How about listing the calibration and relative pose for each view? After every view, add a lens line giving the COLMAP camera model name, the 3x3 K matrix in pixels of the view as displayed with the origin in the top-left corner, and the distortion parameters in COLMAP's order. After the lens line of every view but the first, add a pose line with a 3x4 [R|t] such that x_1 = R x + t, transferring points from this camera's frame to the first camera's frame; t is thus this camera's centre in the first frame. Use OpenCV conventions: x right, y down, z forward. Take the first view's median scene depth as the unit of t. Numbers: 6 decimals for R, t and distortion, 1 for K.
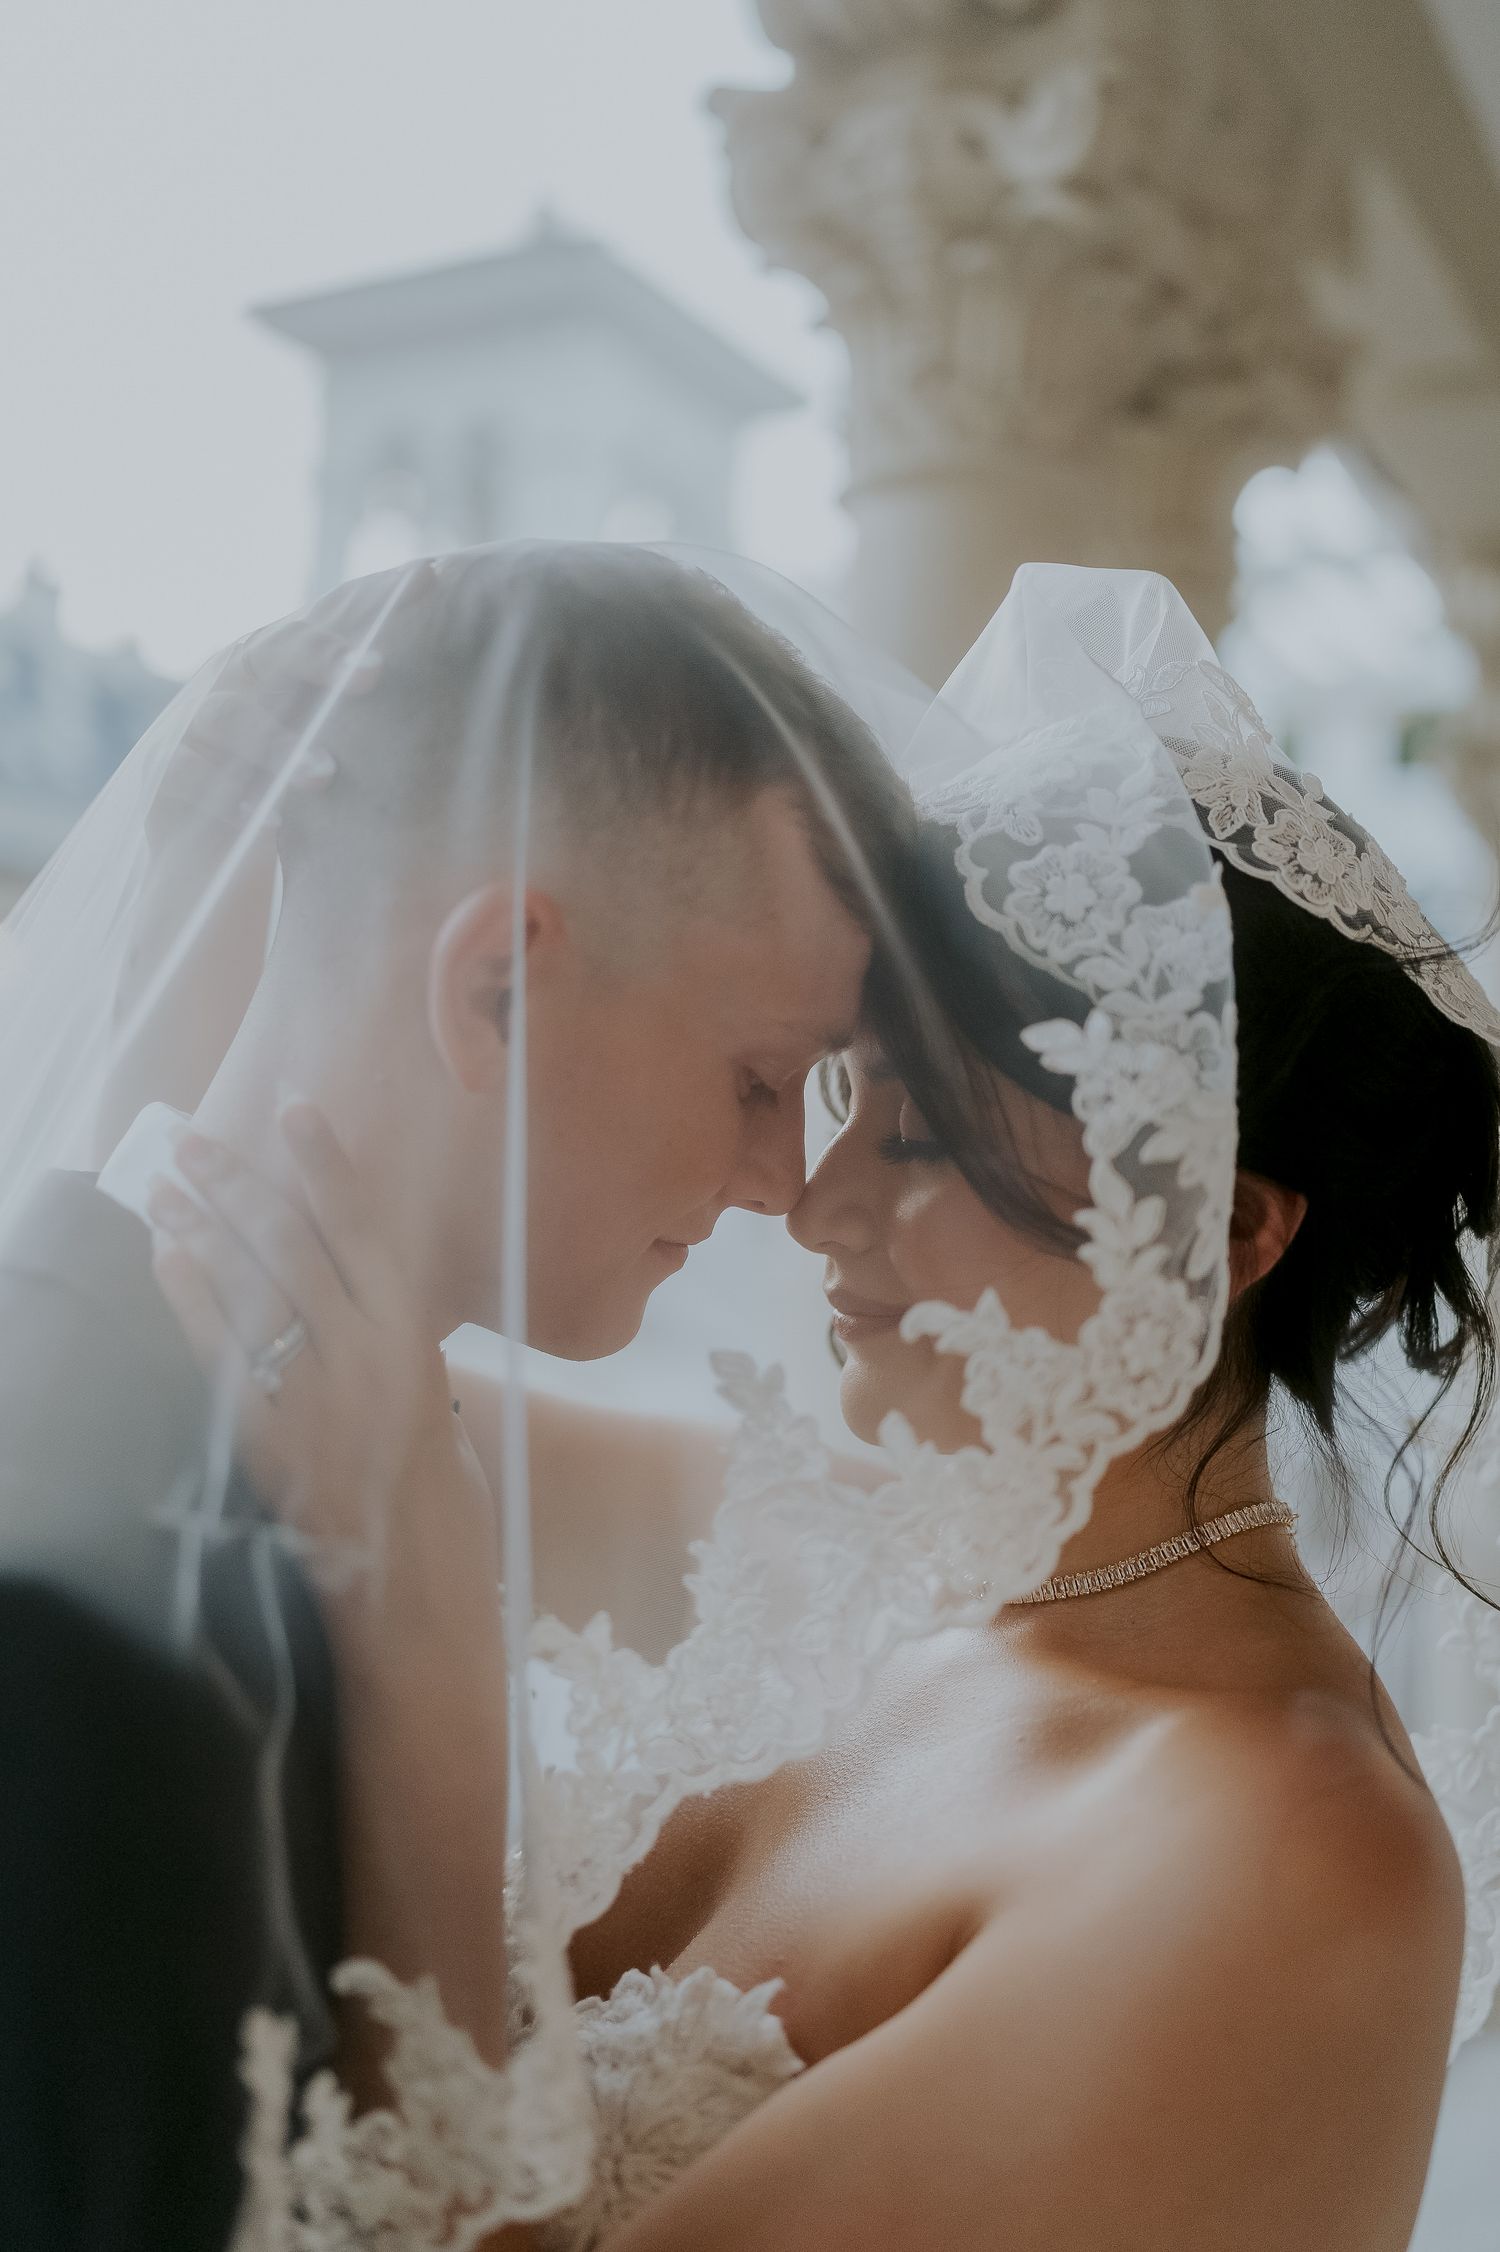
lens RADIAL K [[2207.3, 0, 750.0], [0, 2207.3, 1126.0], [0, 0, 1]] dist [0.001242, 0.005186]
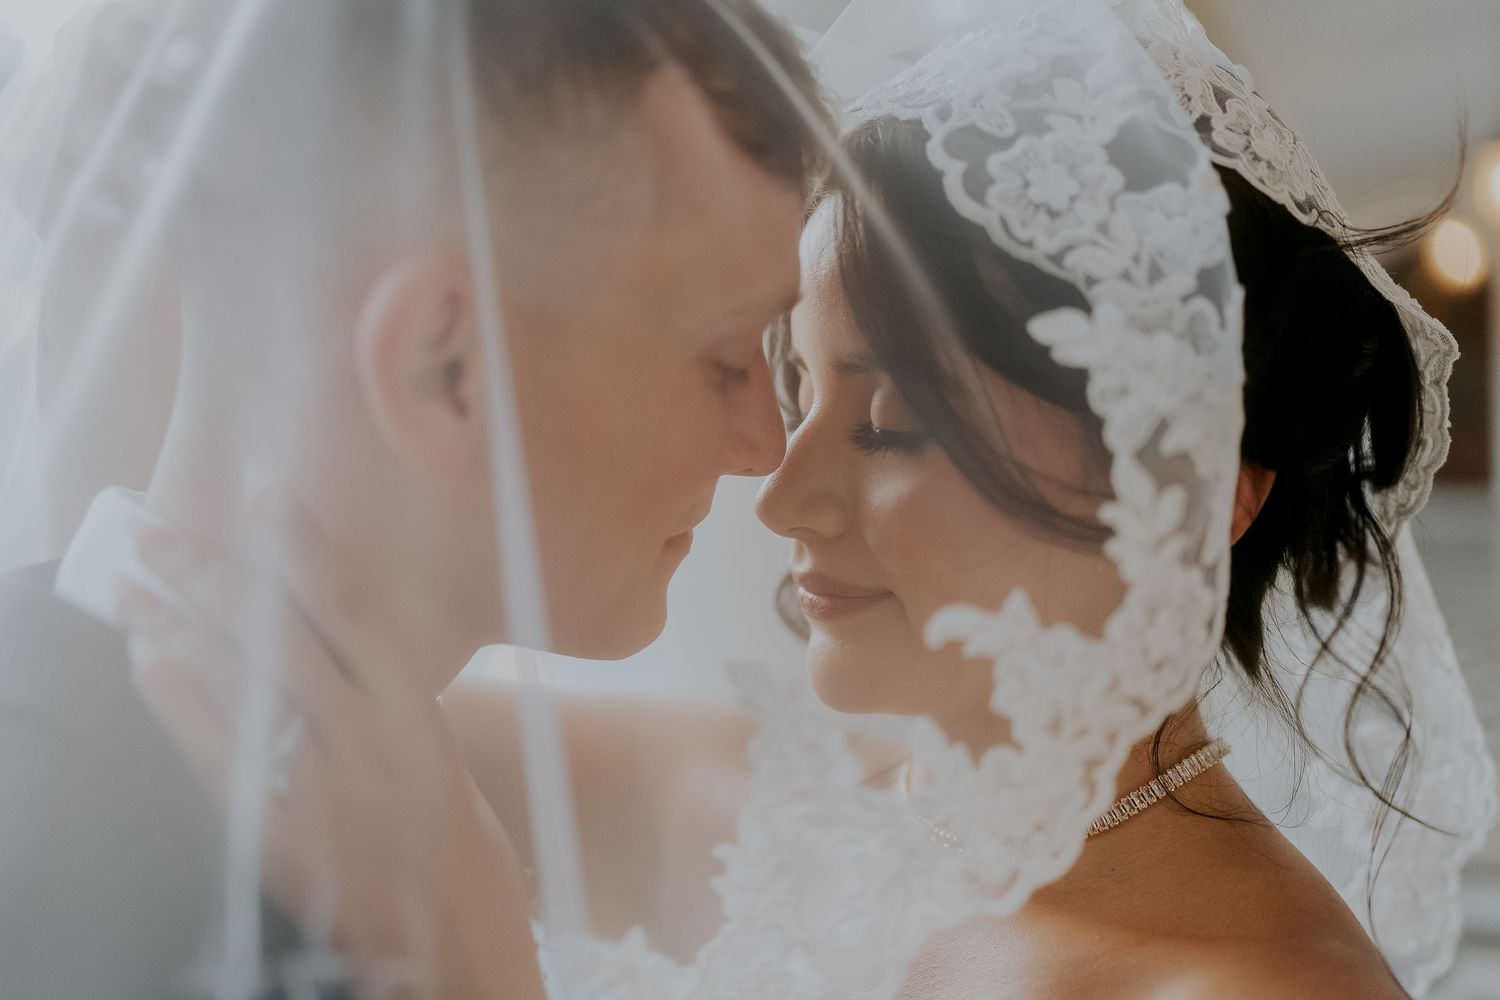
lens RADIAL K [[1424.4, 0, 751.3], [0, 1424.4, 544.5], [0, 0, 1]] dist [0.002360, -0.393531]
pose [[0.989553, -0.068155, 0.127041, -0.083486], [0.052486, 0.991037, 0.122843, -0.029188], [-0.134274, -0.114892, 0.984261, 0.366981]]
